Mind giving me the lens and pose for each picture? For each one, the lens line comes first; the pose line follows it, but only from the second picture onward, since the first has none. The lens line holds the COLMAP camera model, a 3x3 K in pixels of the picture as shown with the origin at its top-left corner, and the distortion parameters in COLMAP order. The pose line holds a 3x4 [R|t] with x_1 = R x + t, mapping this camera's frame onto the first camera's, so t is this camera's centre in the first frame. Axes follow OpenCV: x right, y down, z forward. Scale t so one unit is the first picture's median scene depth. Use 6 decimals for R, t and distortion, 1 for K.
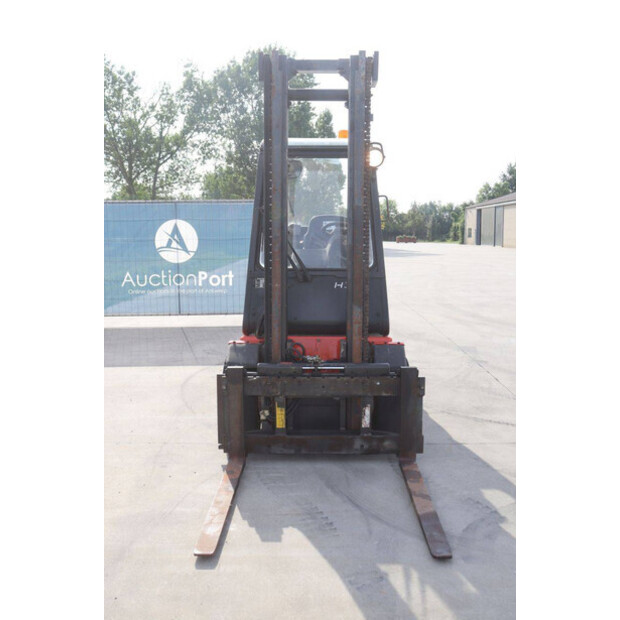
lens RADIAL K [[642.2, 0, 310.0], [0, 642.2, 310.0], [0, 0, 1]] dist [-0.078831, 0.000731]
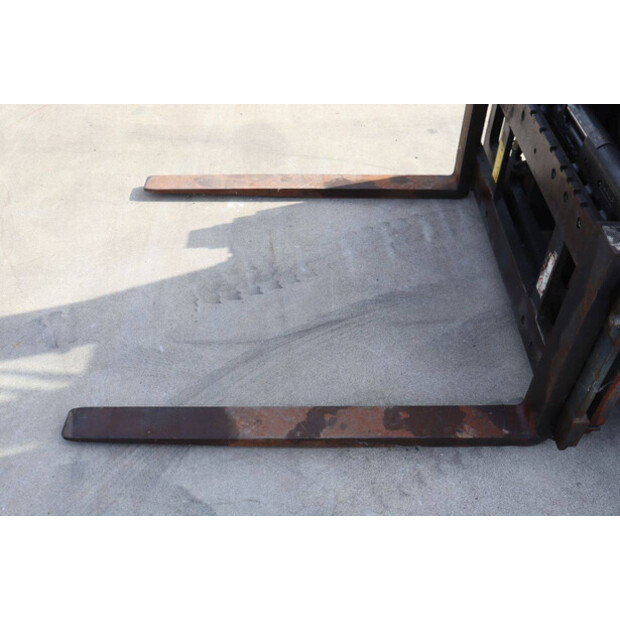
lens RADIAL K [[642.2, 0, 310.0], [0, 642.2, 310.0], [0, 0, 1]] dist [-0.078831, 0.000731]
pose [[-0.012192, 0.697285, -0.716691, 0.387933], [-0.108390, 0.711599, 0.694175, -0.073790], [0.994034, 0.086145, 0.066903, 0.828885]]
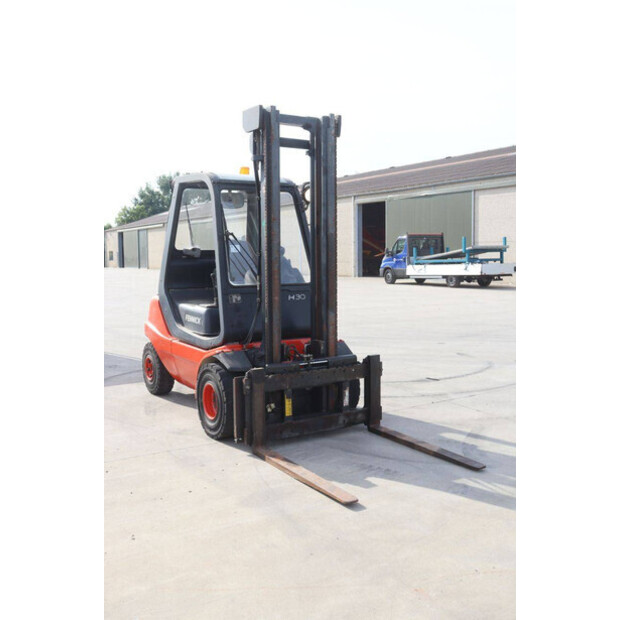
lens RADIAL K [[642.2, 0, 310.0], [0, 642.2, 310.0], [0, 0, 1]] dist [-0.078831, 0.000731]
pose [[0.841178, -0.056788, 0.537768, -0.652504], [0.075742, 0.997040, -0.013188, 0.004317], [-0.535427, 0.051825, 0.842990, -0.050633]]
